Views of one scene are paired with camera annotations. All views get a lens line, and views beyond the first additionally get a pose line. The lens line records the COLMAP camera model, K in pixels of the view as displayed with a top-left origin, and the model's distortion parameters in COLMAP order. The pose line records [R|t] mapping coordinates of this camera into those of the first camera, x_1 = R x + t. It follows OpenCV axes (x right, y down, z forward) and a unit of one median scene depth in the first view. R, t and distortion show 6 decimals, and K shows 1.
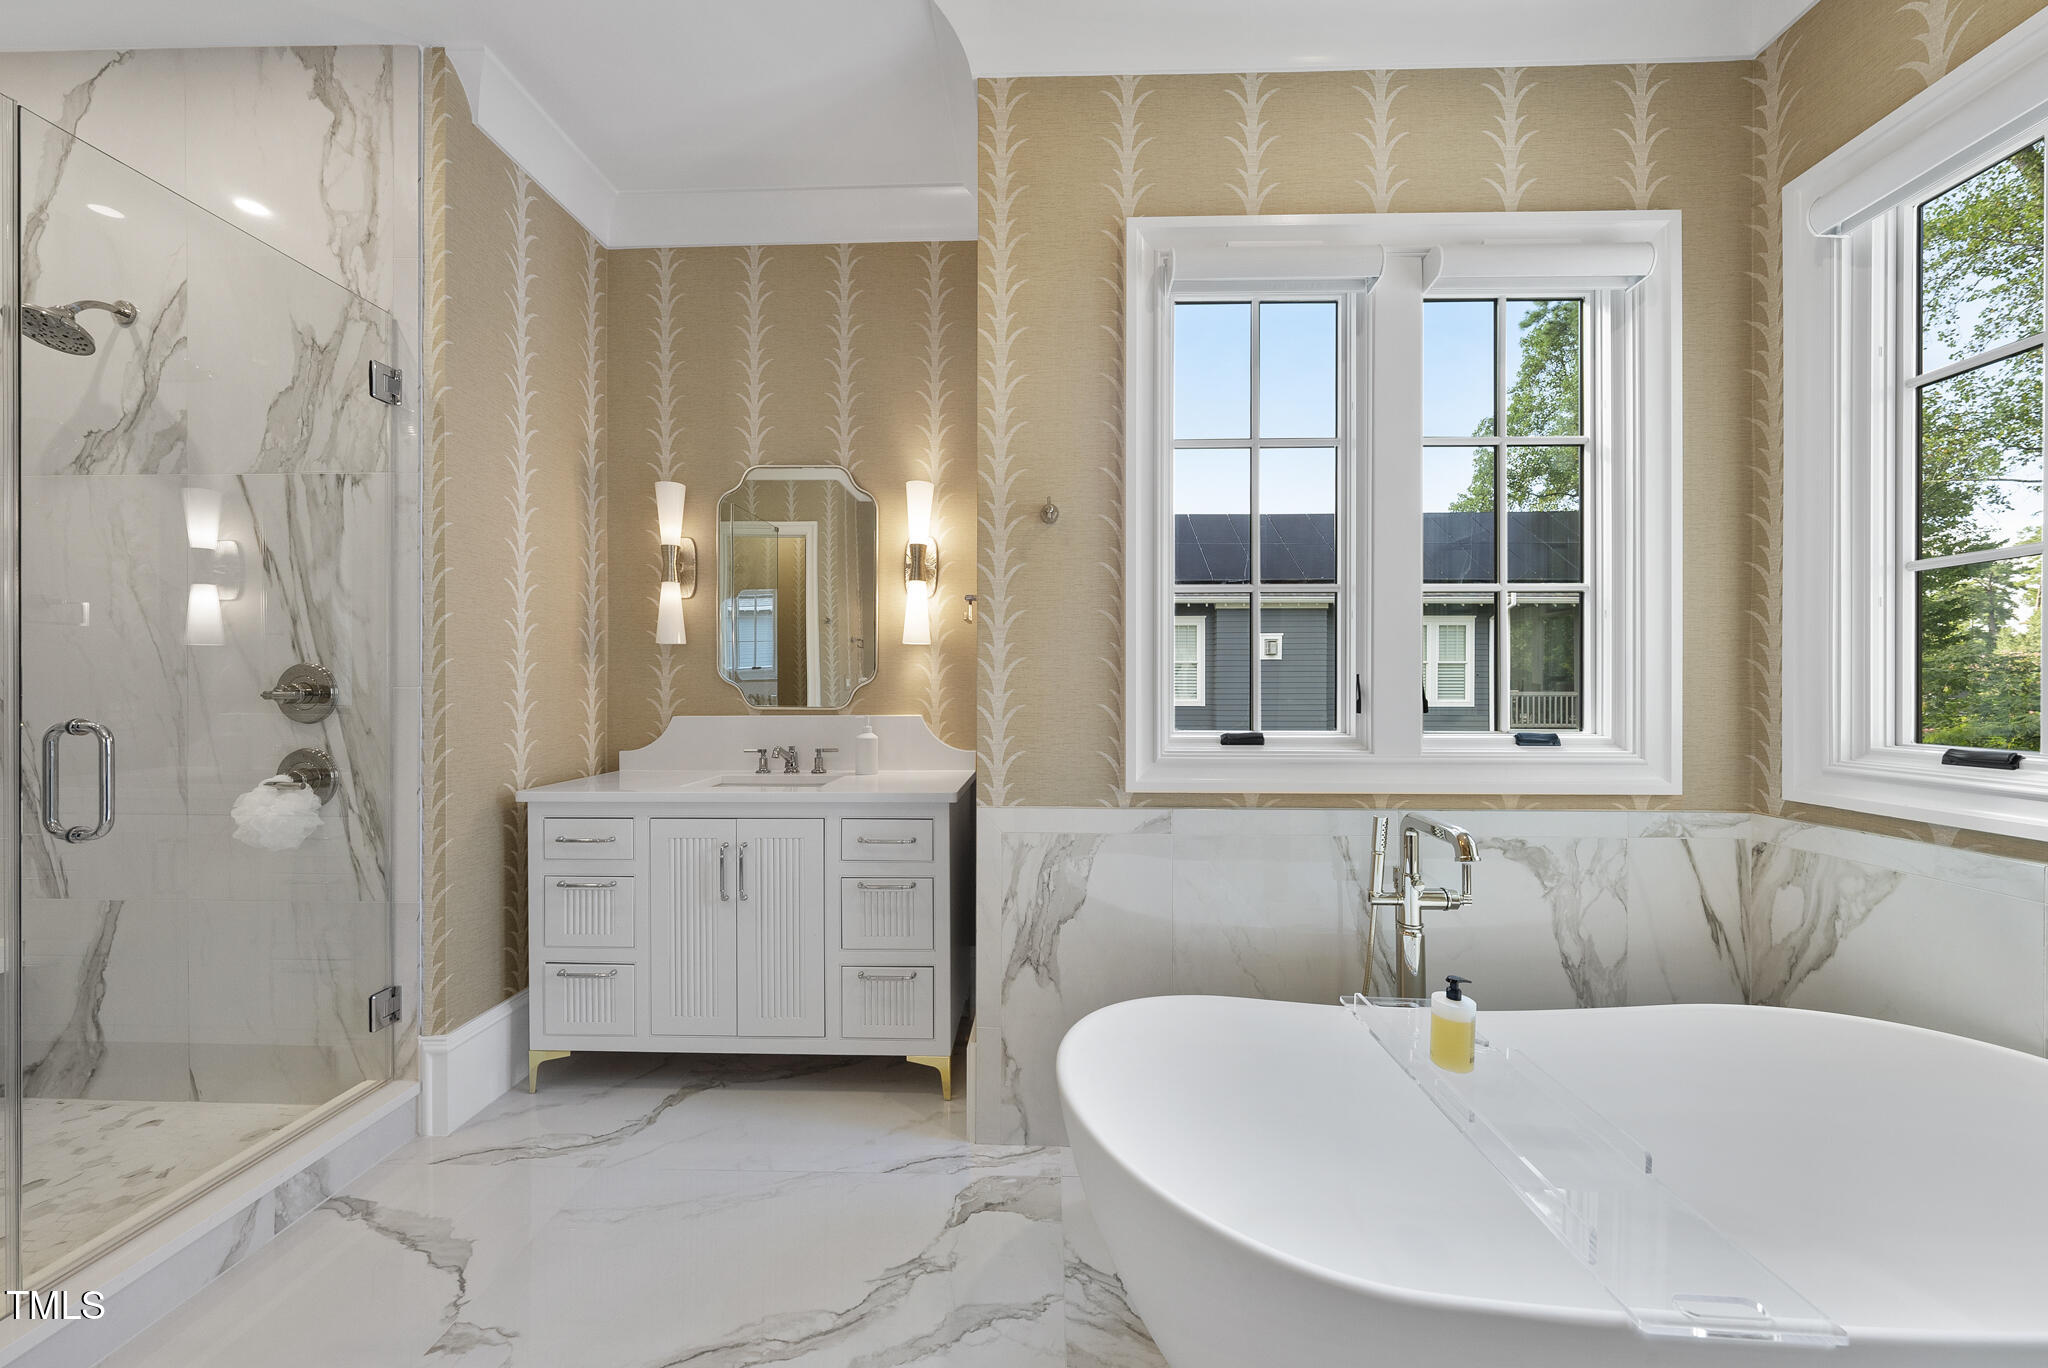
lens RADIAL K [[714.0, 0, 1024.0], [0, 714.0, 684.0], [0, 0, 1]] dist [-0.001053, -0.000122]
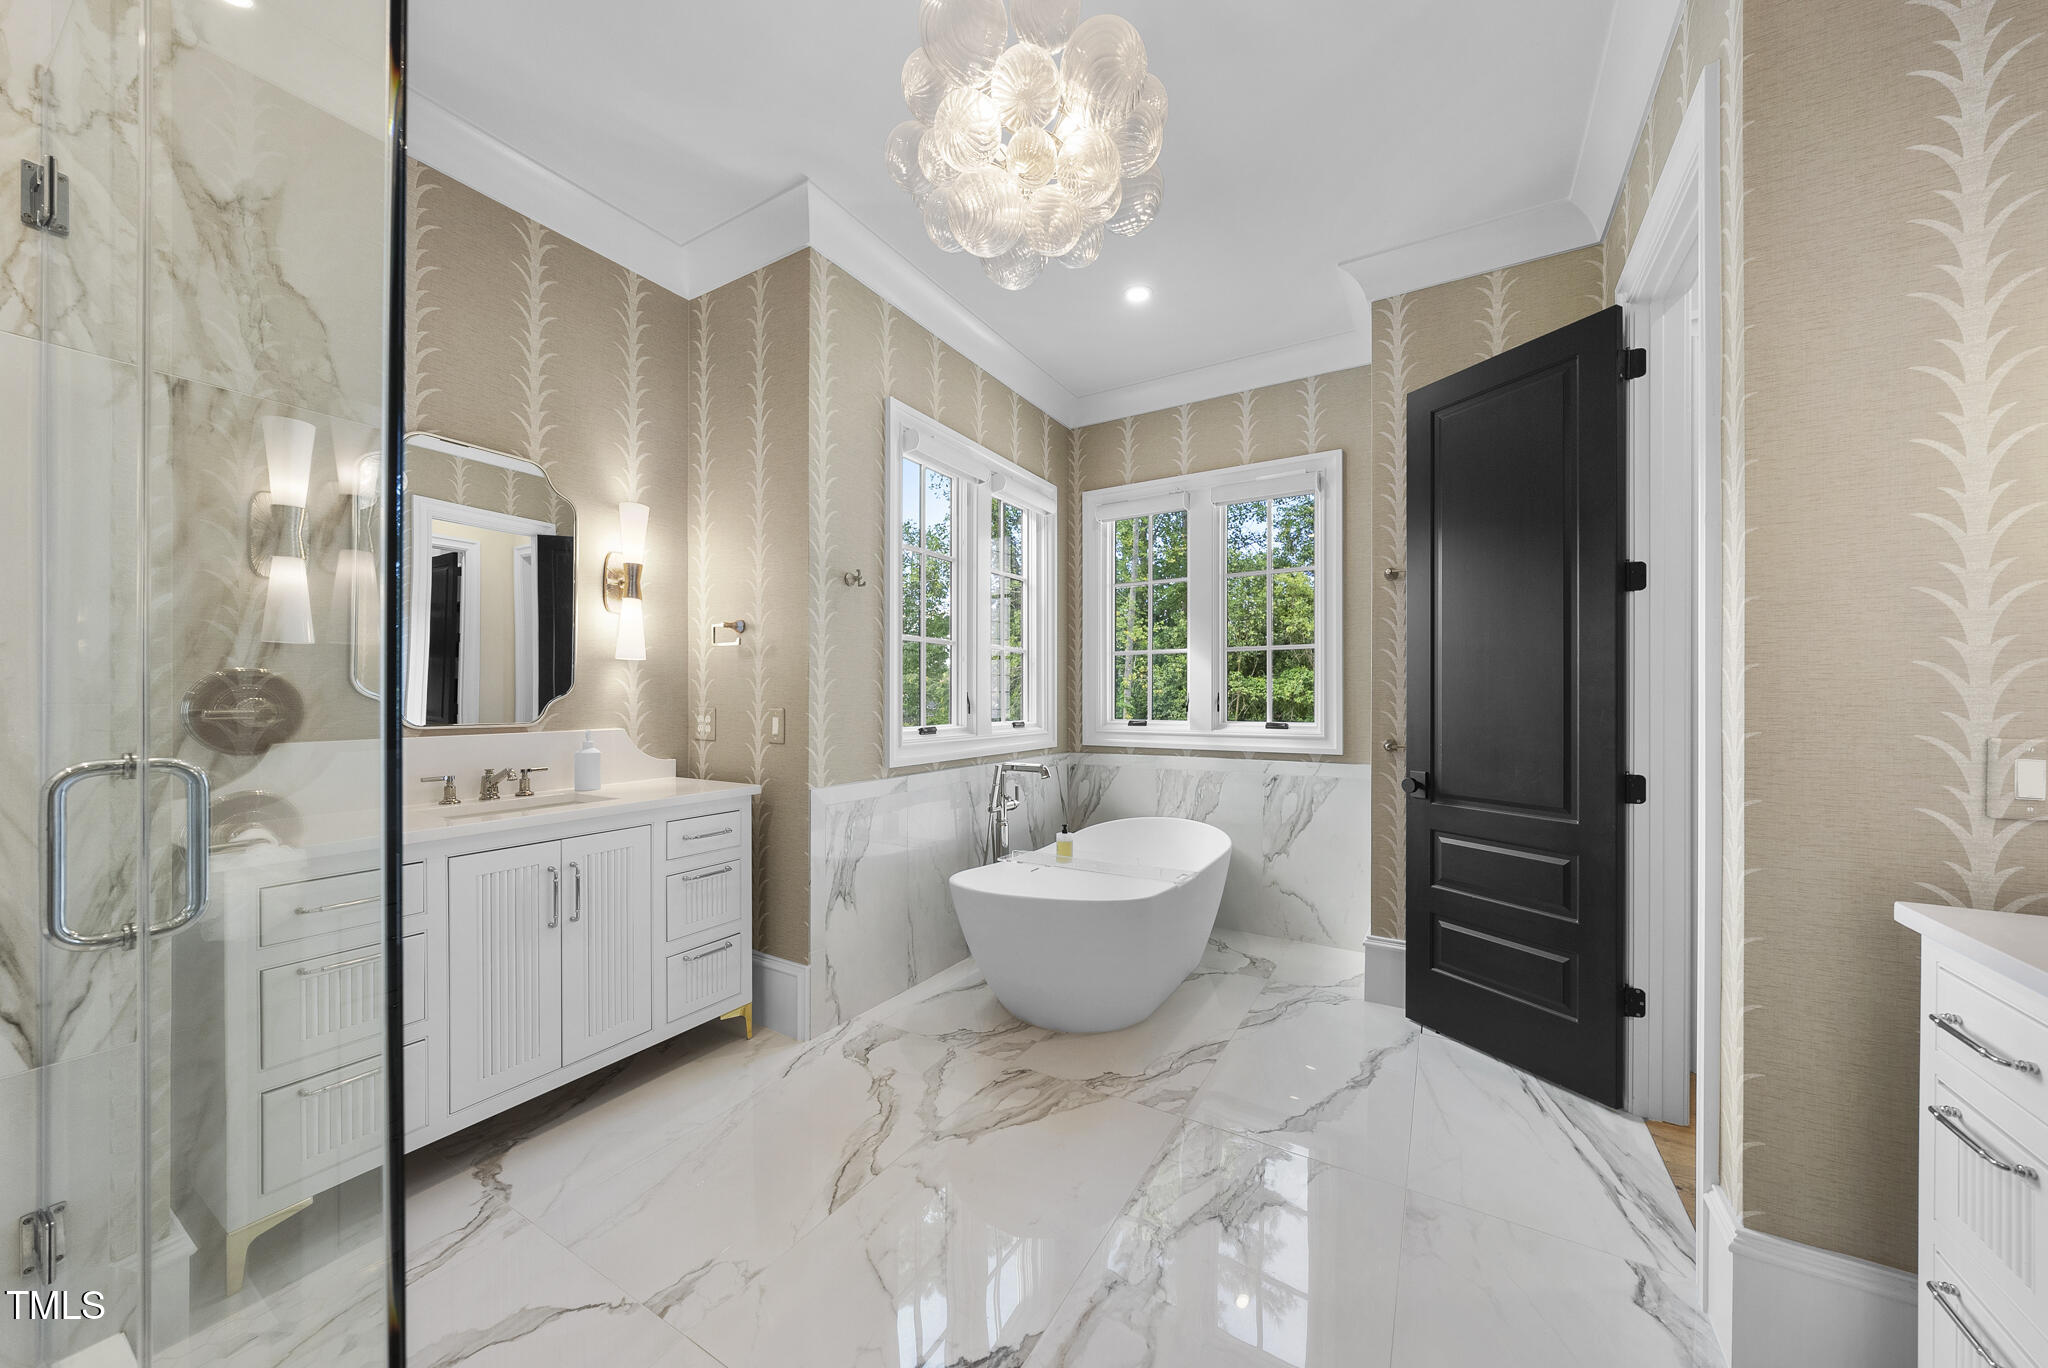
lens RADIAL K [[705.6, 0, 1036.7], [0, 705.6, 699.7], [0, 0, 1]] dist [-0.000339, 0.000137]
pose [[0.477222, -0.004055, 0.878773, -1.032004], [0.001299, 0.999992, 0.003909, -0.001086], [-0.878782, -0.000724, 0.477223, -0.007907]]
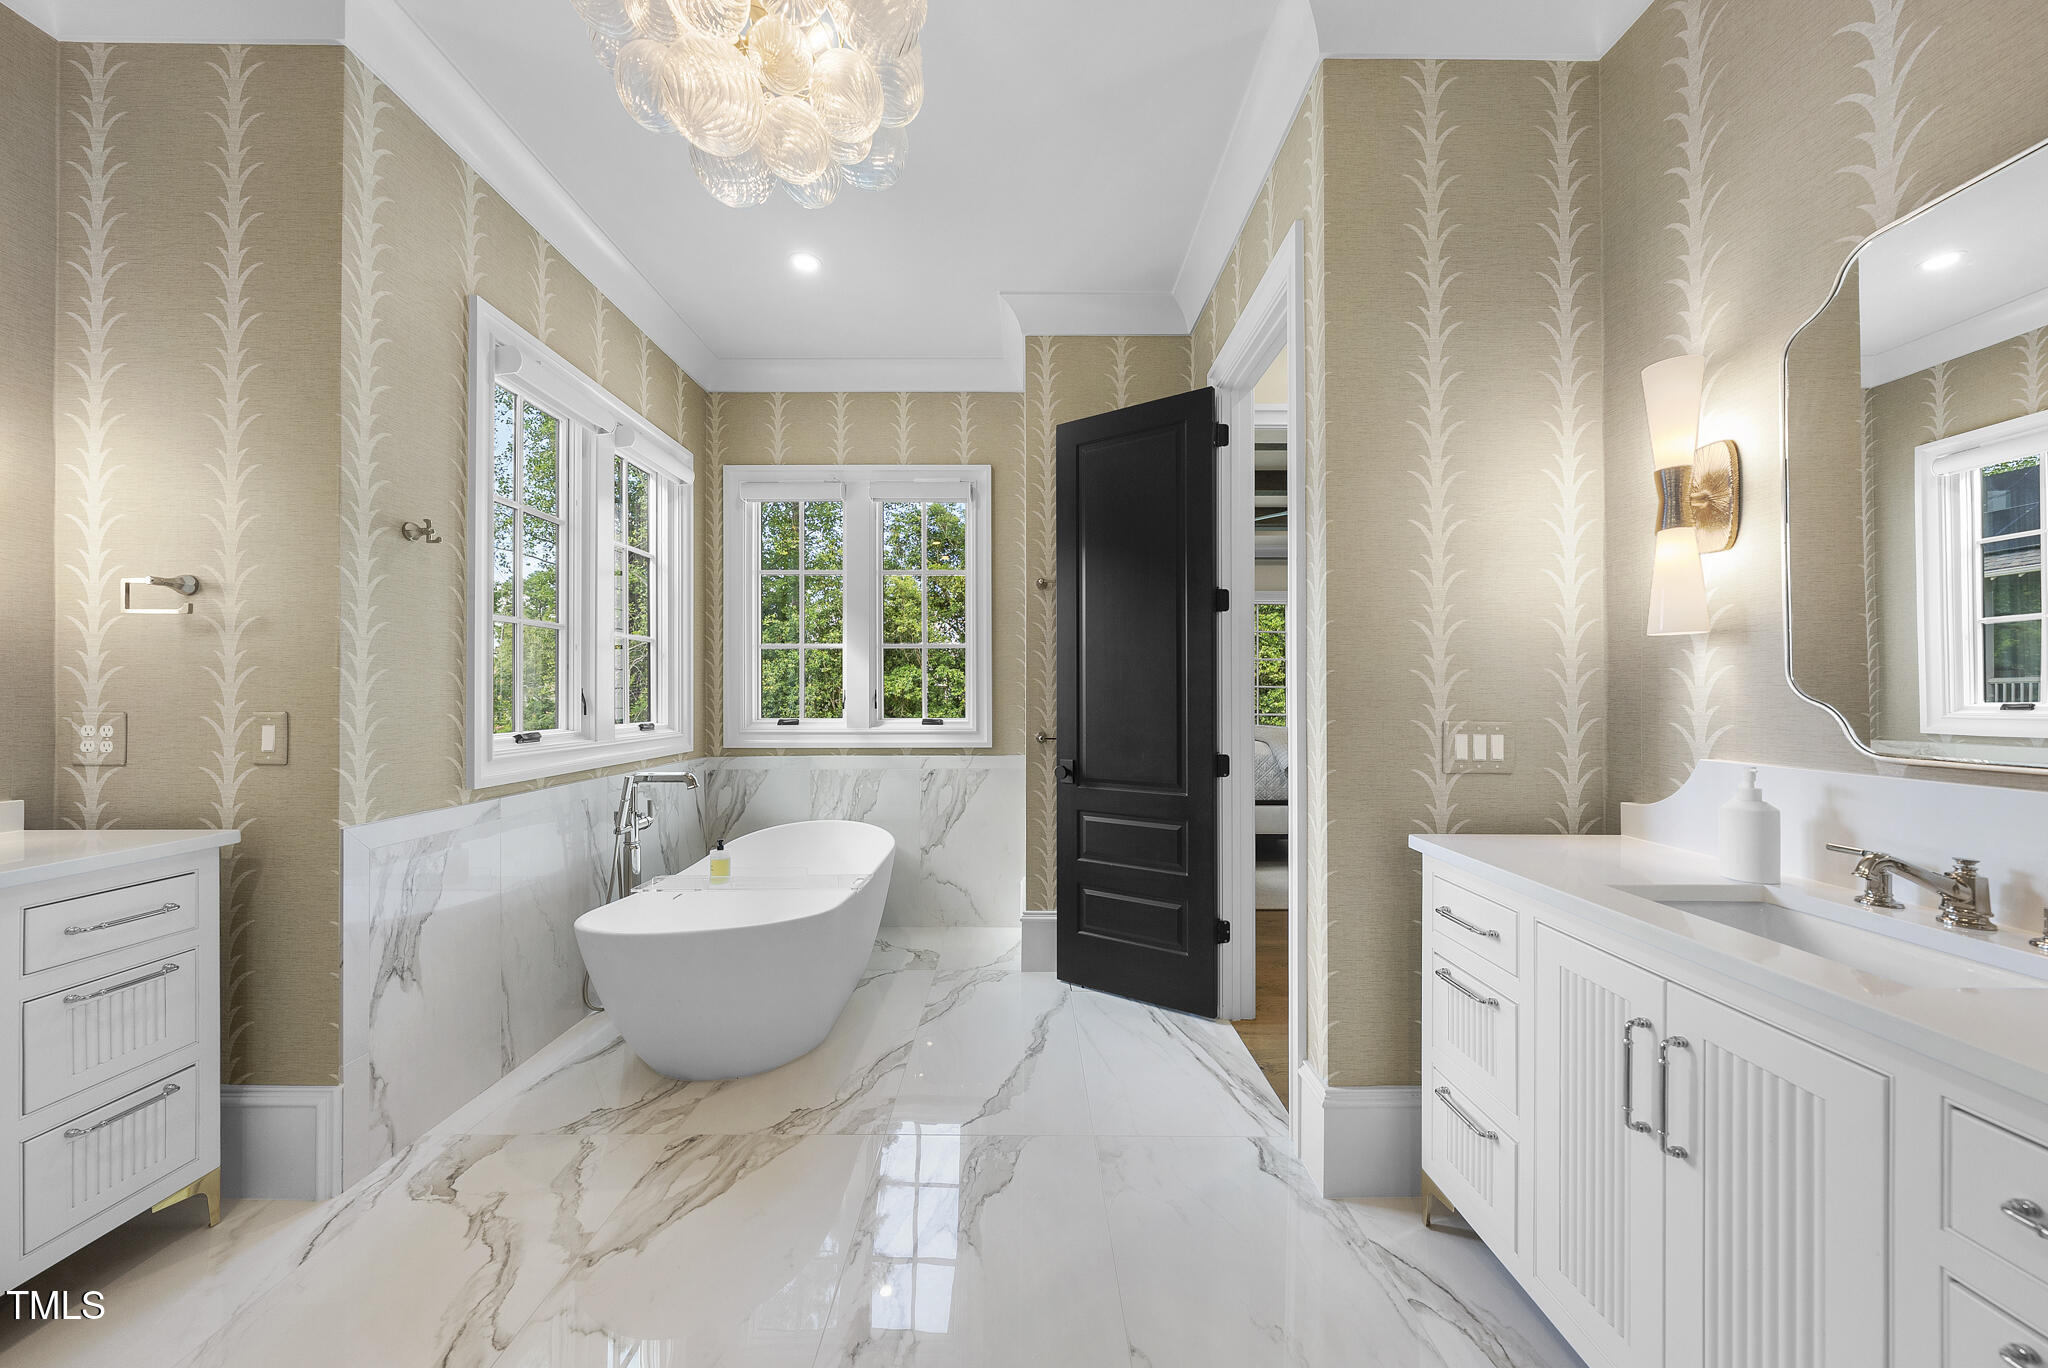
lens RADIAL K [[699.2, 0, 1025.6], [0, 699.2, 693.2], [0, 0, 1]] dist [-0.001443, 0.000017]
pose [[-0.035319, -0.000419, 0.999376, -1.006941], [0.001850, 0.999998, 0.000484, -0.002886], [-0.999374, 0.001866, -0.035318, 0.144944]]
